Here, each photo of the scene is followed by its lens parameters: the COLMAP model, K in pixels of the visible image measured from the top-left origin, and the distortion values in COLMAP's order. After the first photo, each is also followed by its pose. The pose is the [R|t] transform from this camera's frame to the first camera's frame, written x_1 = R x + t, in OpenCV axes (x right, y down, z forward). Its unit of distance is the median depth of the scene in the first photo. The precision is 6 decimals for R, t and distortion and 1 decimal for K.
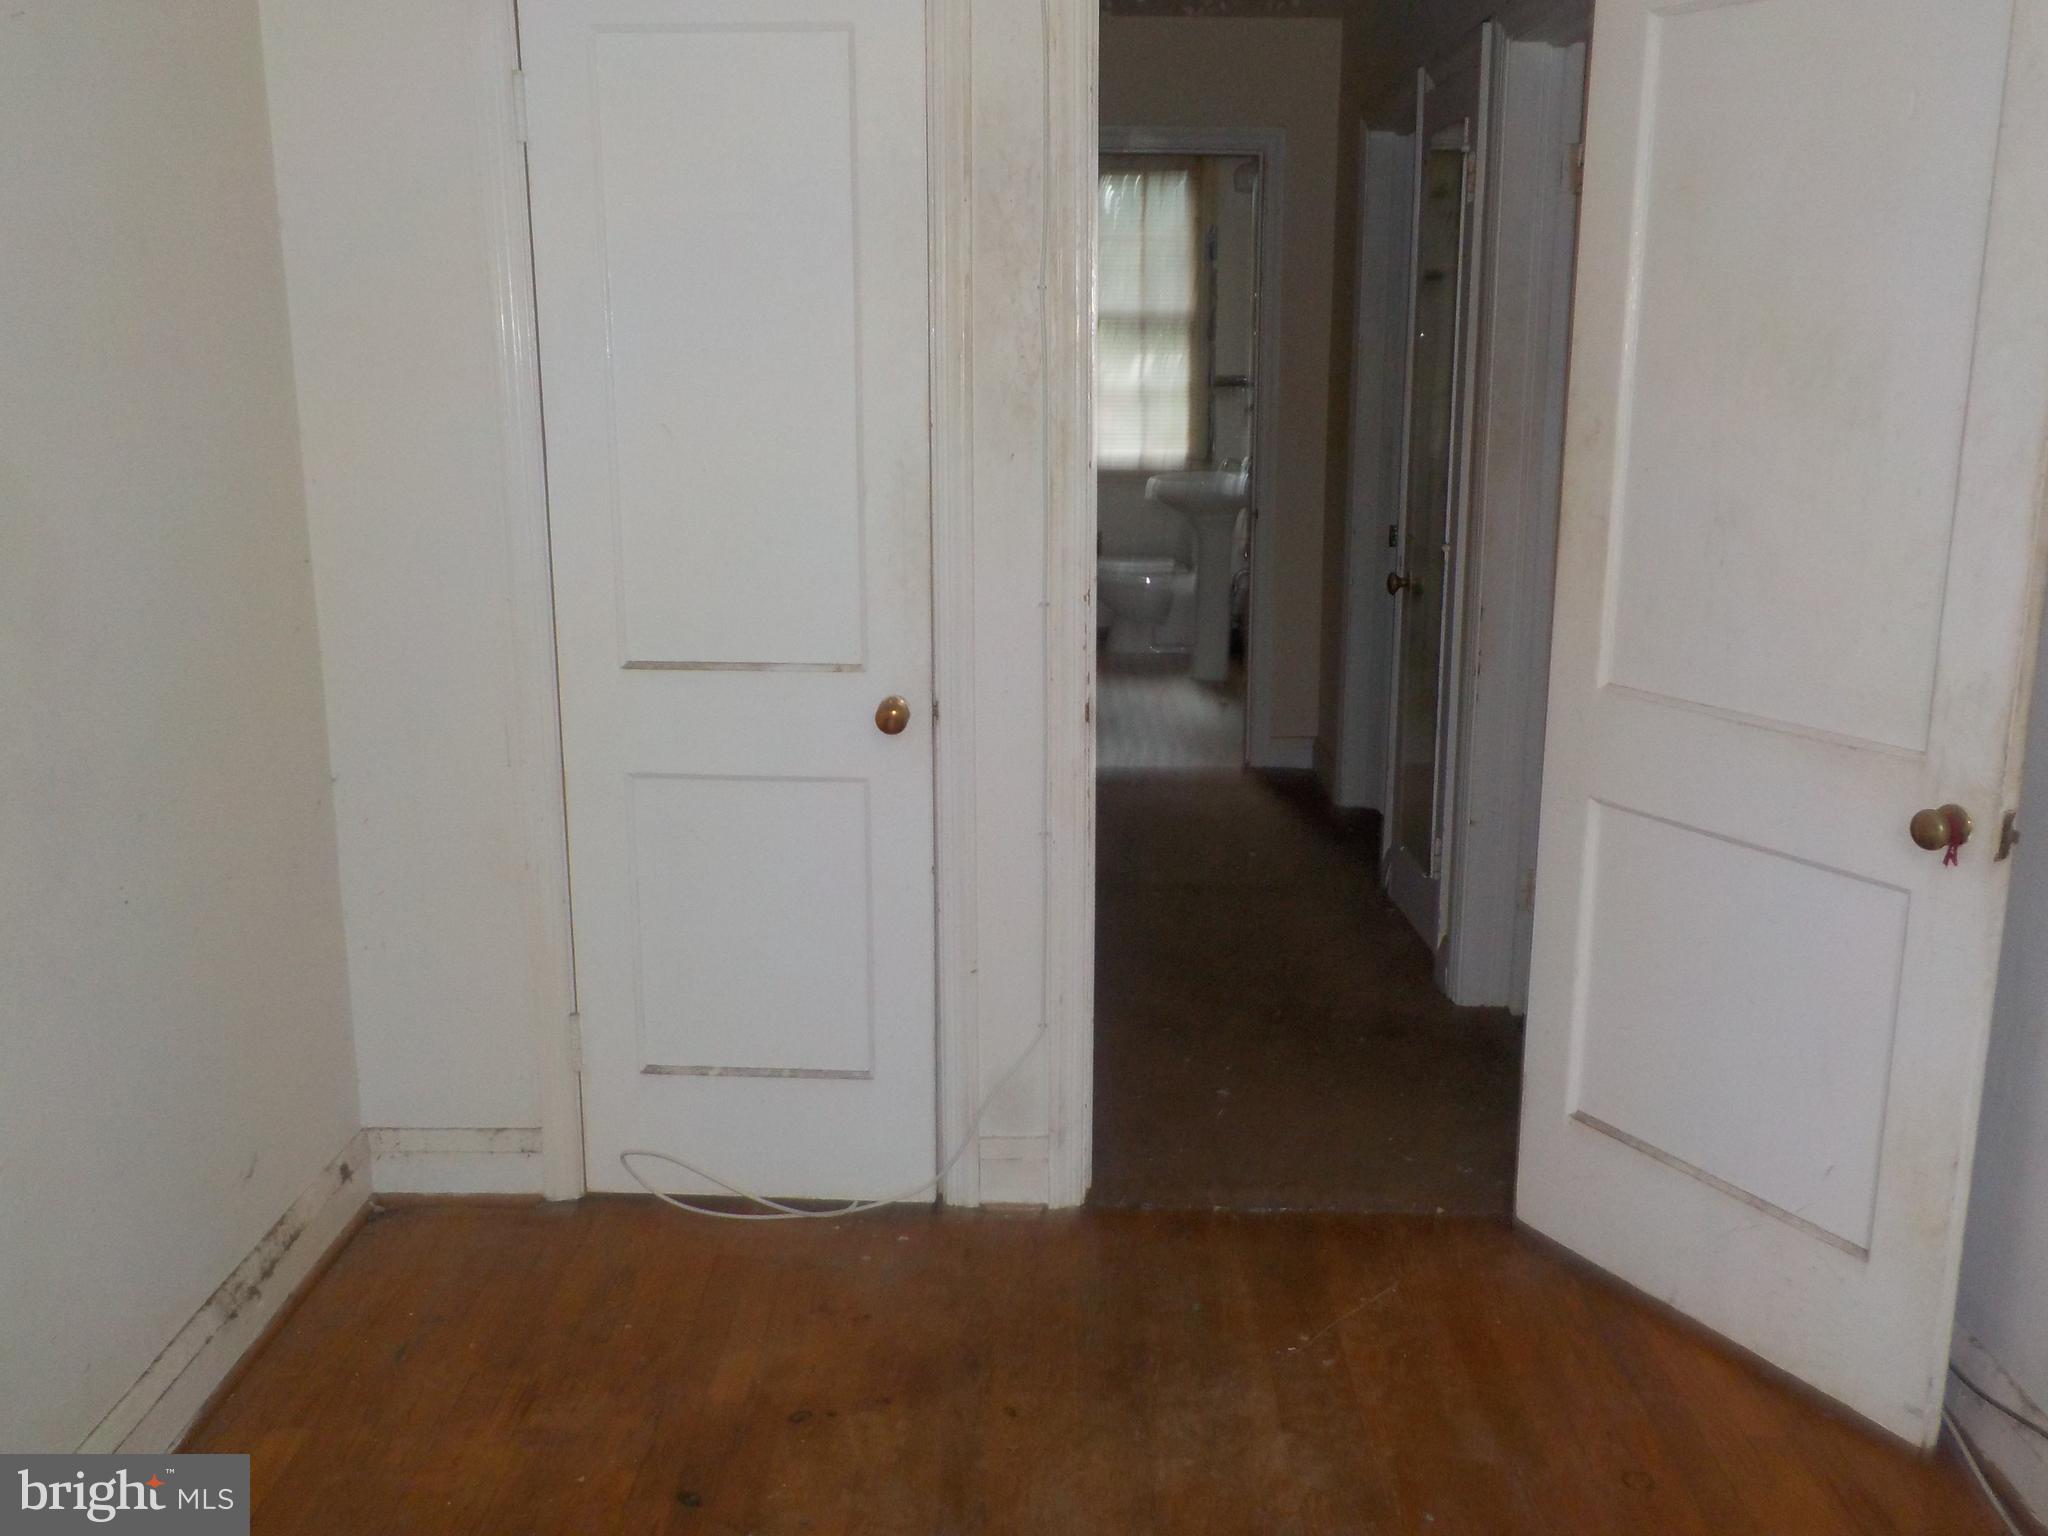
lens RADIAL K [[1909.5, 0, 1018.8], [0, 1909.5, 766.6], [0, 0, 1]] dist [0.023276, 0.000000]
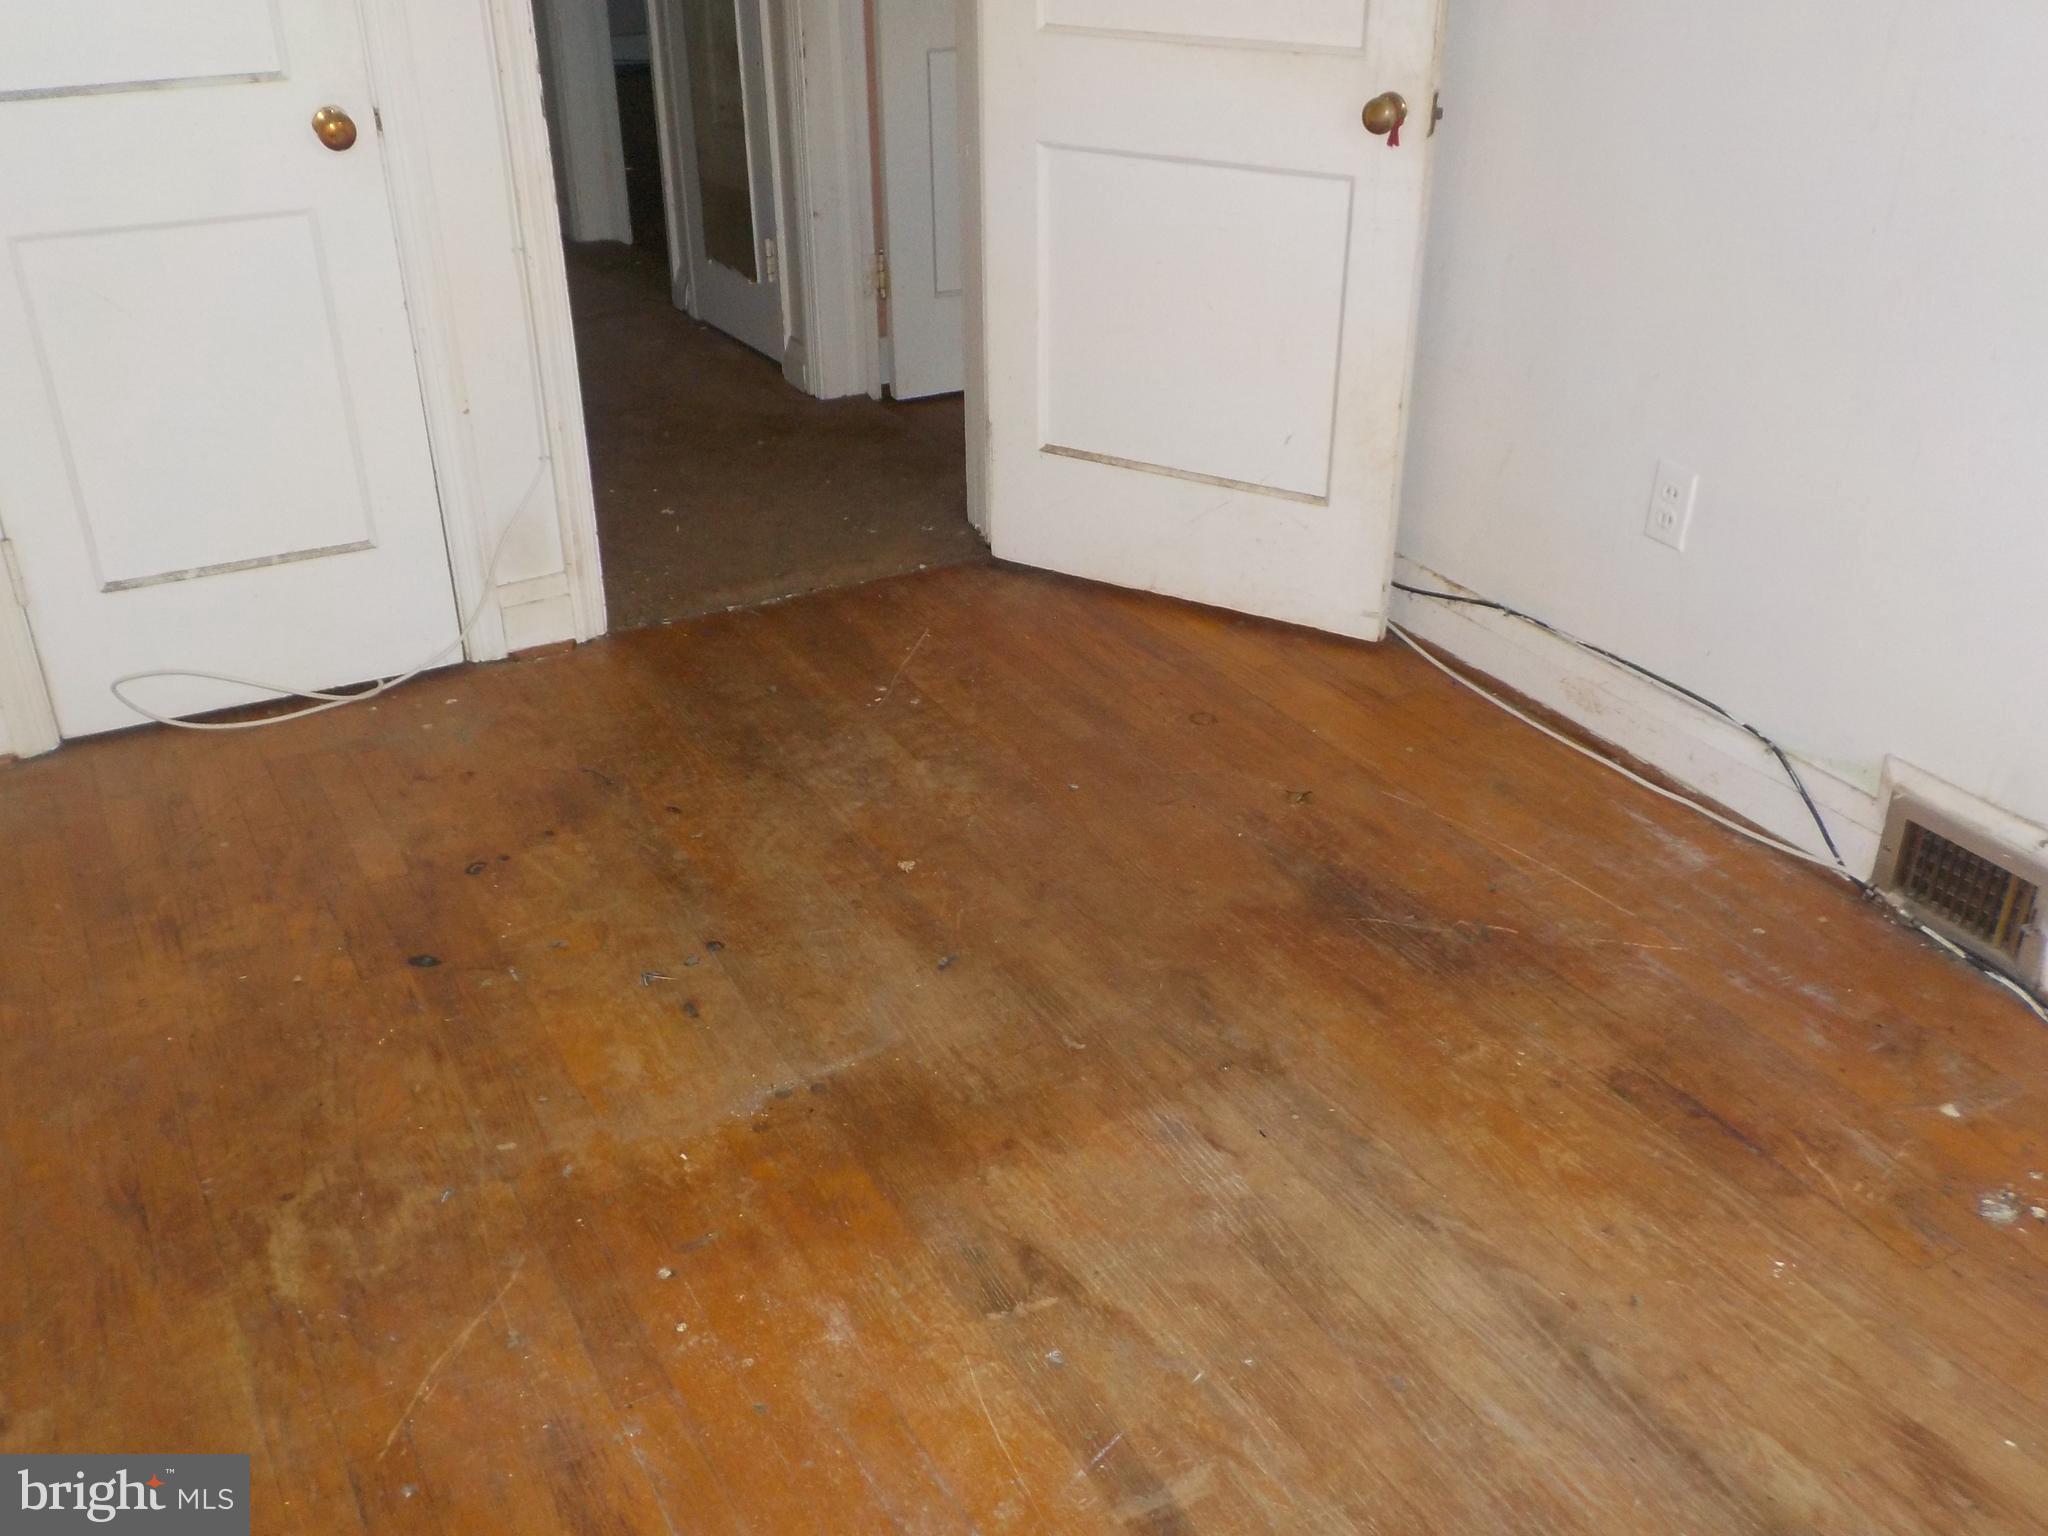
lens RADIAL K [[1909.5, 0, 1026.0], [0, 1909.5, 762.8], [0, 0, 1]] dist [0.023276, 0.000000]
pose [[0.864647, -0.247484, 0.437194, -0.255930], [0.123381, 0.948199, 0.292737, 0.031172], [-0.486994, -0.199172, 0.850392, 0.031849]]
